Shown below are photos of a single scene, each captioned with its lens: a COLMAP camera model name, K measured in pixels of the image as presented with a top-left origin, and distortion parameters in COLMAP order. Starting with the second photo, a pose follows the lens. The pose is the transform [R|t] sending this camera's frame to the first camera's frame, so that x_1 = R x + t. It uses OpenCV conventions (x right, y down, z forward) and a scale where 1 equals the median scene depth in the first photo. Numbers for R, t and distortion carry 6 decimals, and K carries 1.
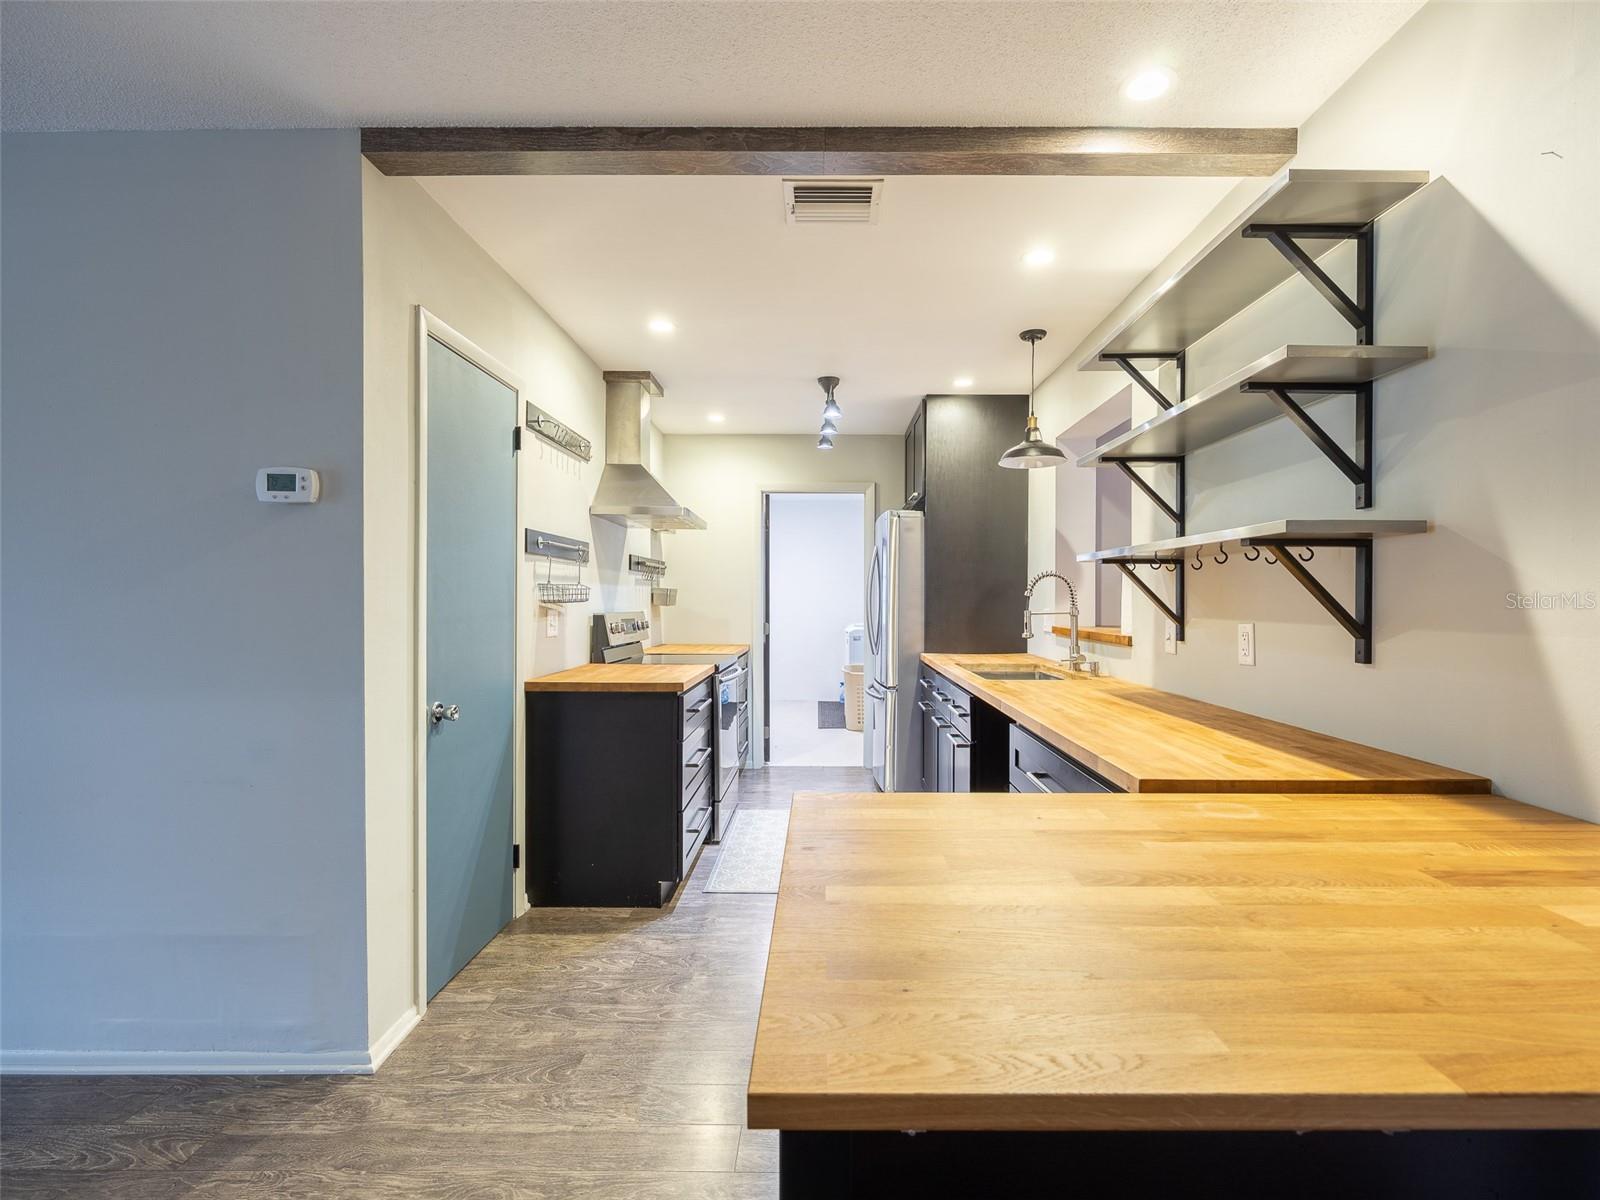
lens RADIAL K [[722.5, 0, 813.4], [0, 722.5, 603.7], [0, 0, 1]] dist [-0.000688, -0.000111]
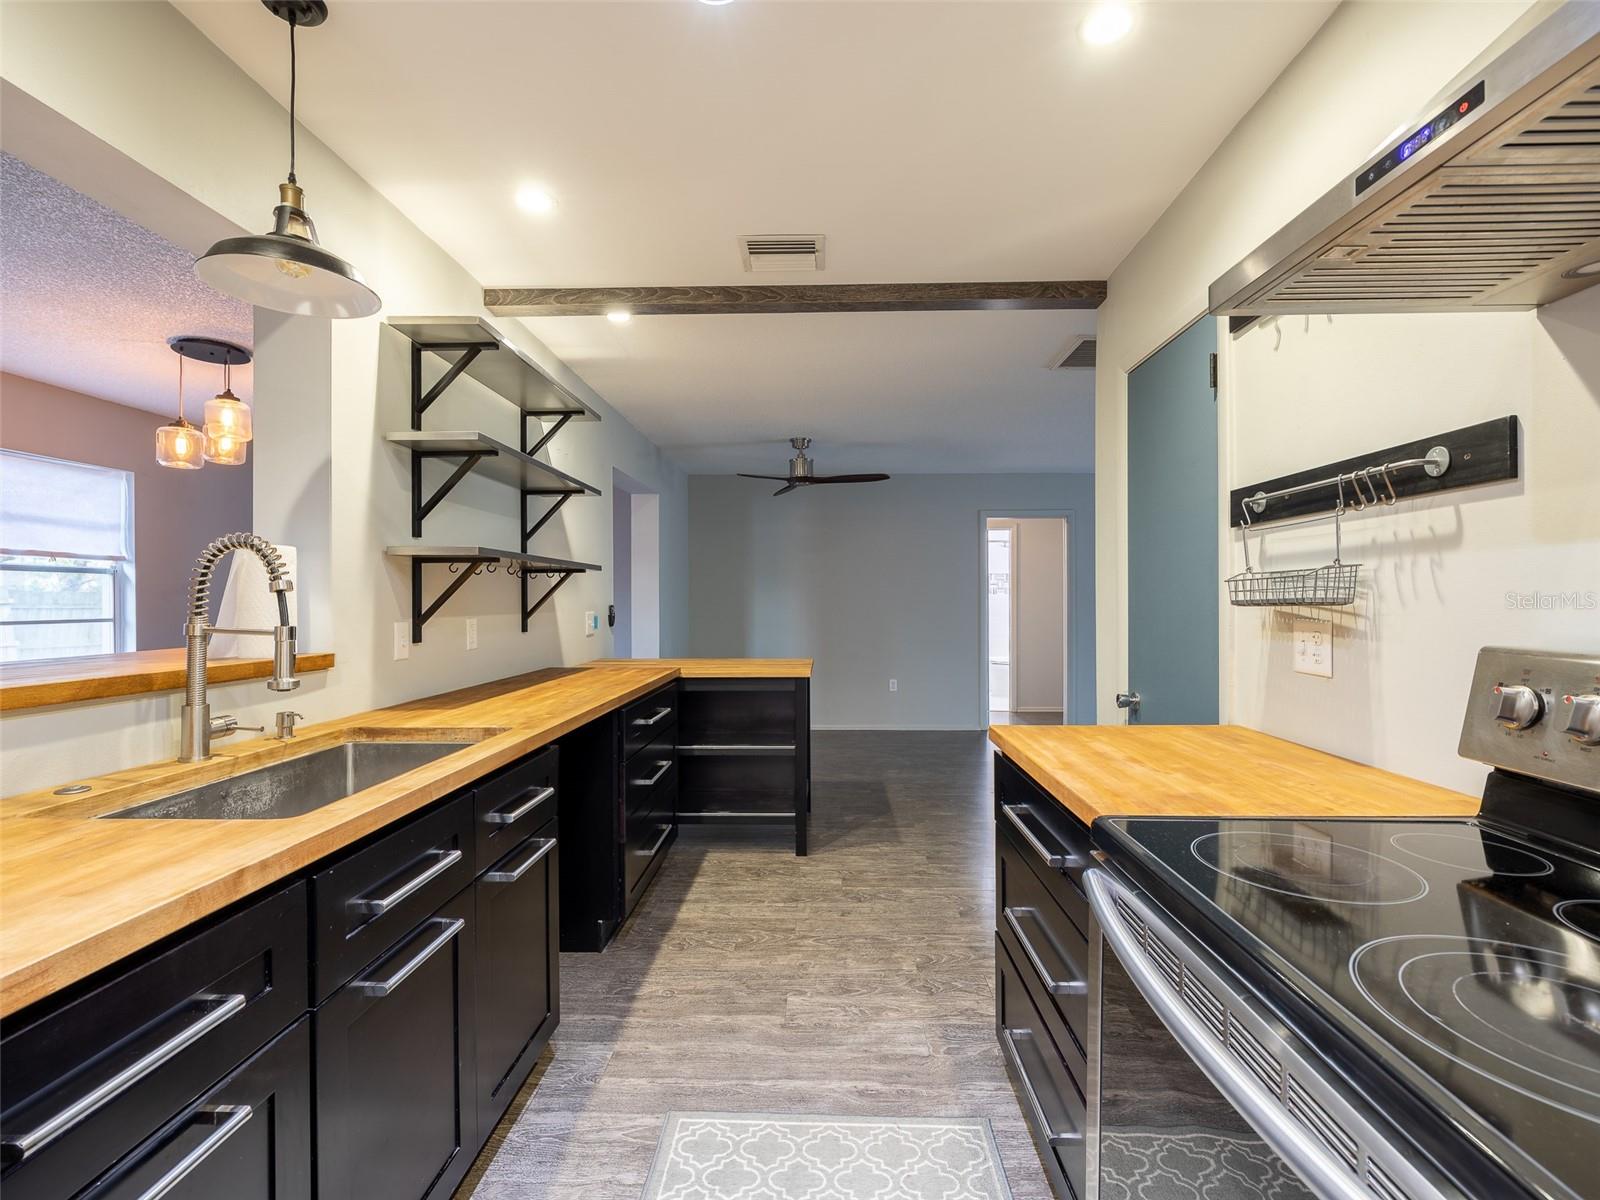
lens RADIAL K [[722.5, 0, 813.4], [0, 722.5, 603.7], [0, 0, 1]] dist [-0.000688, -0.000111]
pose [[-0.999996, 0.001009, 0.002663, -0.022019], [0.001036, 0.999950, 0.009955, -0.009585], [-0.002653, 0.009958, -0.999947, 1.854158]]
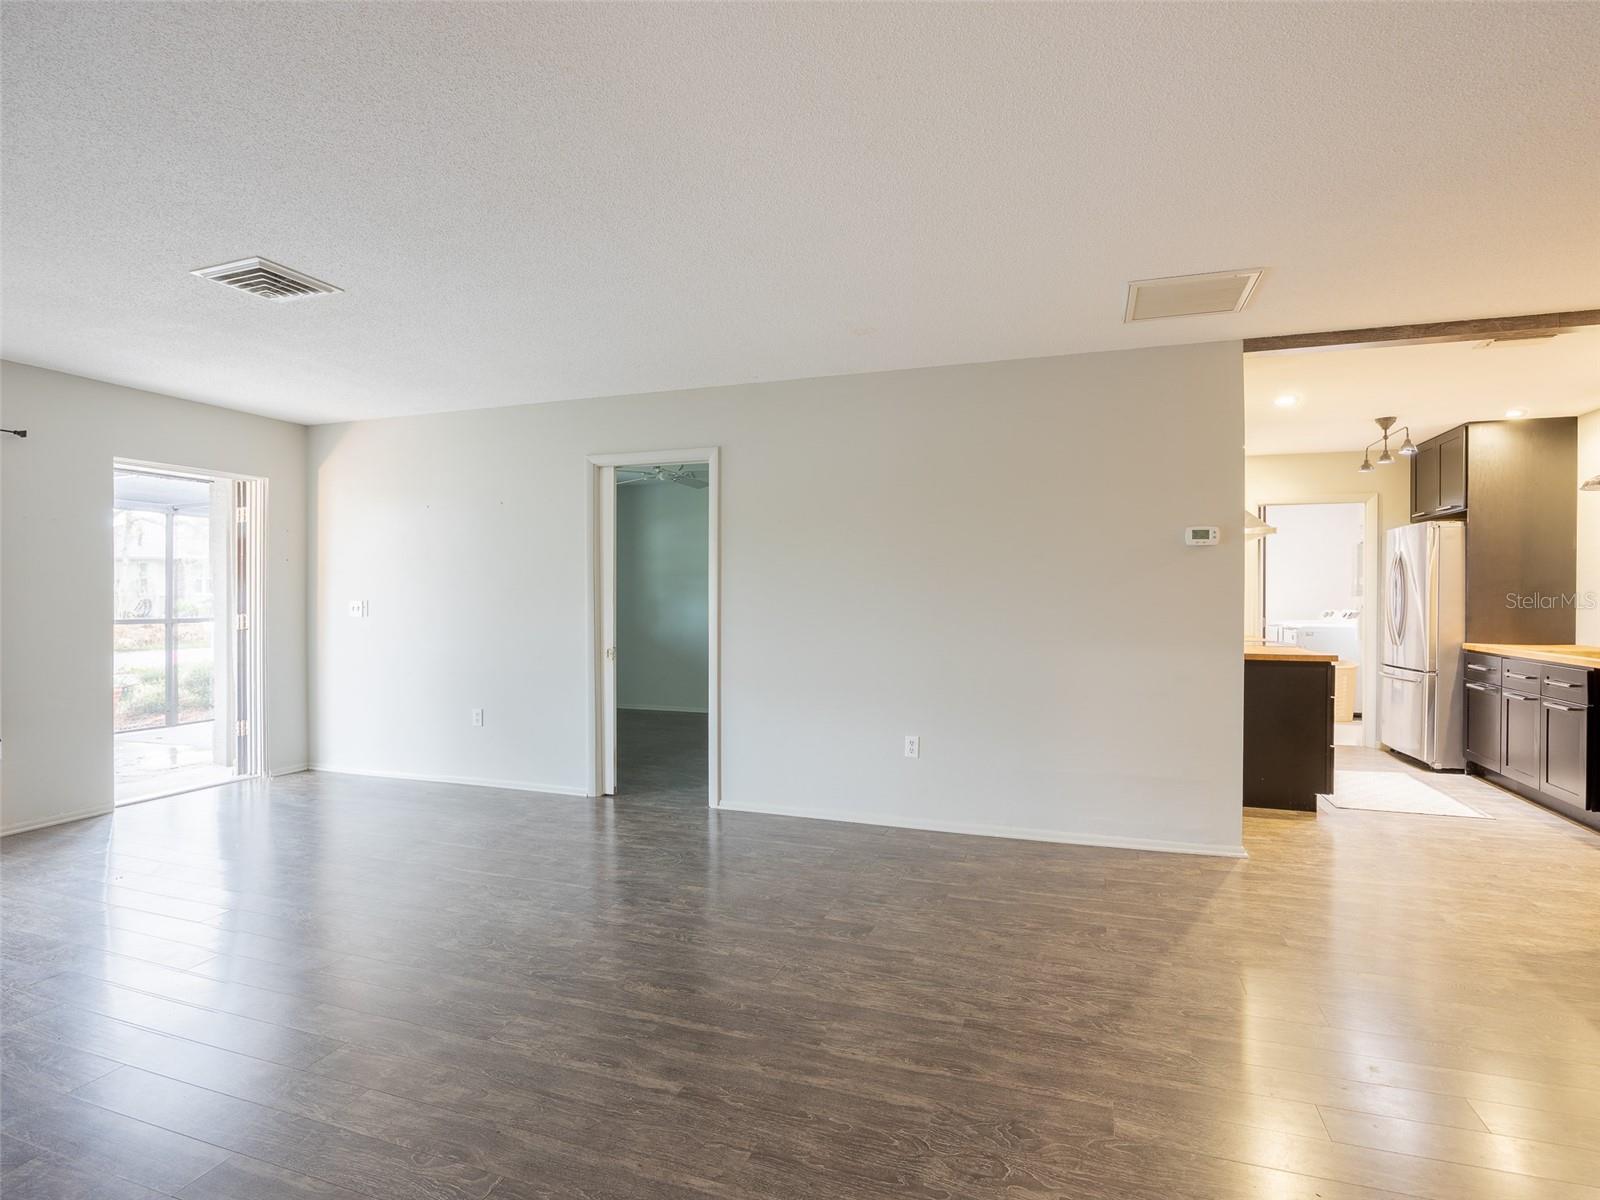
lens RADIAL K [[778.7, 0, 800.0], [0, 778.7, 600.0], [0, 0, 1]] dist [-0.017917, 0.000804]
pose [[0.943142, 0.000438, -0.332390, -0.753973], [-0.001592, 0.999994, -0.003199, 0.006918], [0.332387, 0.003546, 0.943136, -0.888054]]
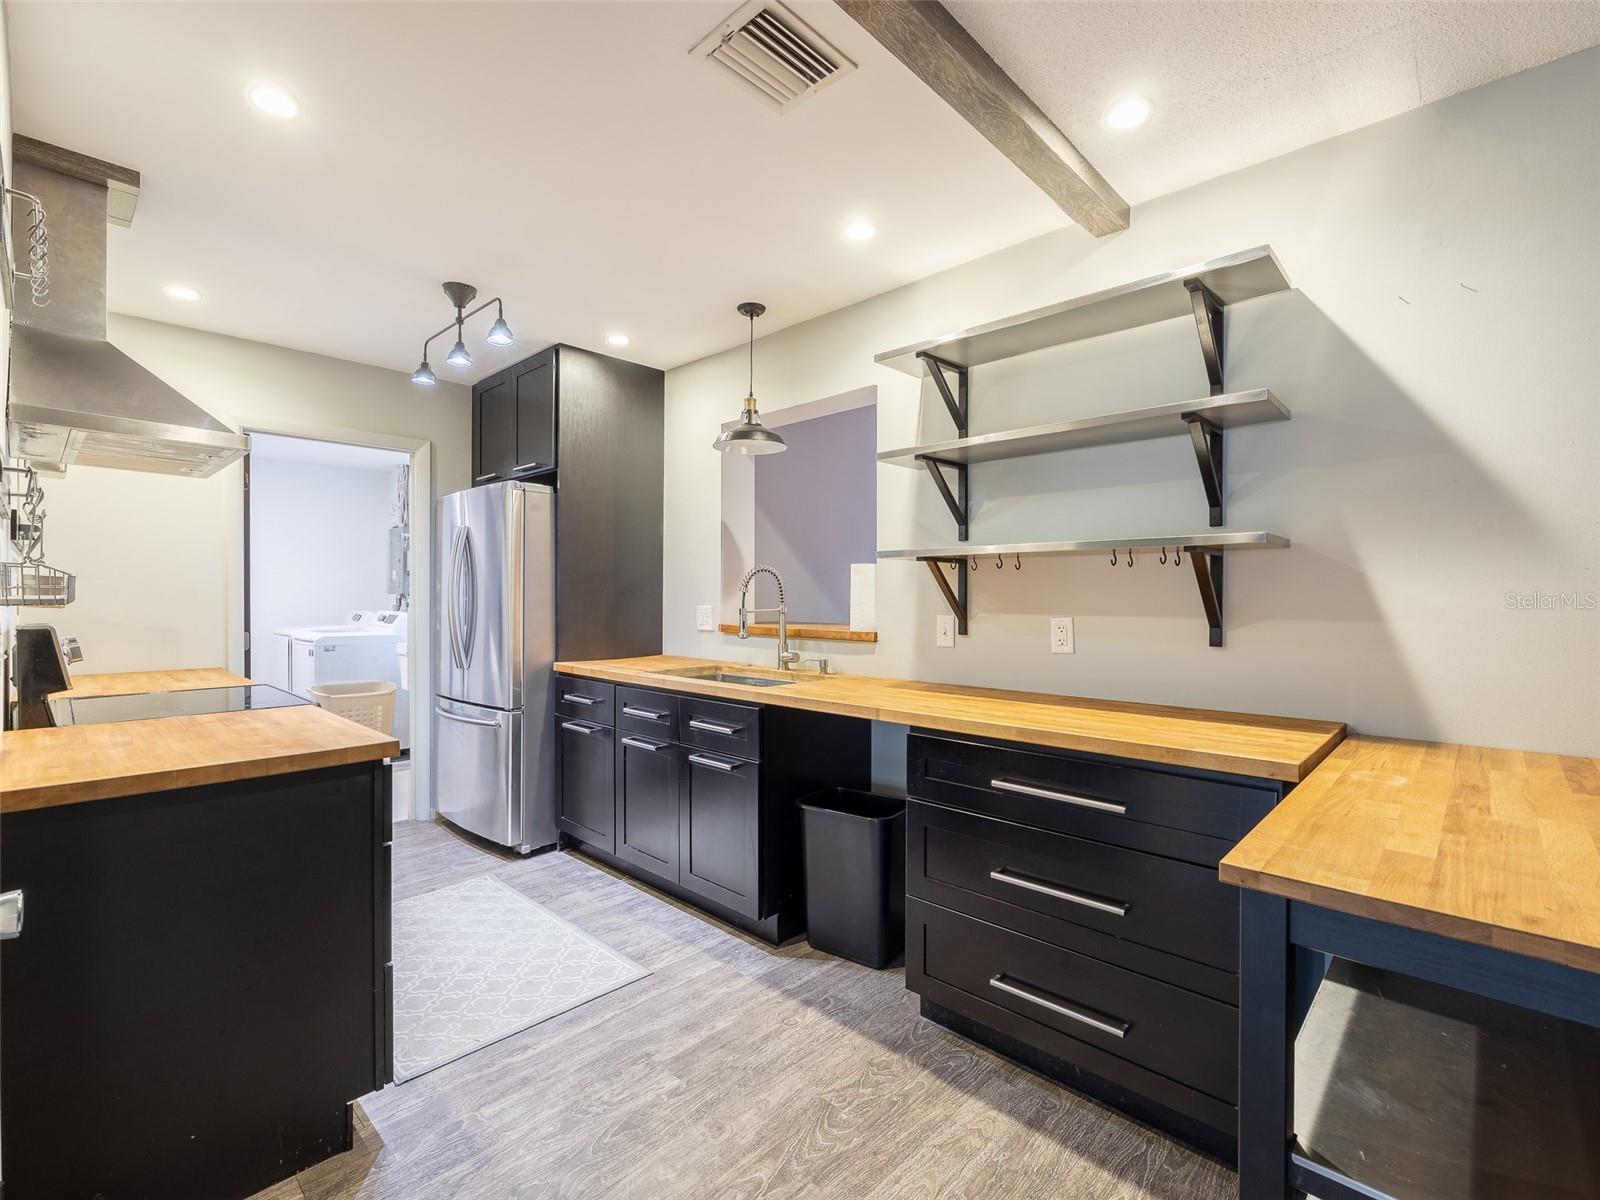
lens RADIAL K [[728.6, 0, 804.5], [0, 728.6, 603.5], [0, 0, 1]] dist [-0.008527, -0.000015]
pose [[0.679830, -0.008111, 0.733325, -0.428858], [0.003989, 0.999965, 0.007362, -0.004122], [-0.733359, -0.002080, 0.679838, 0.408860]]
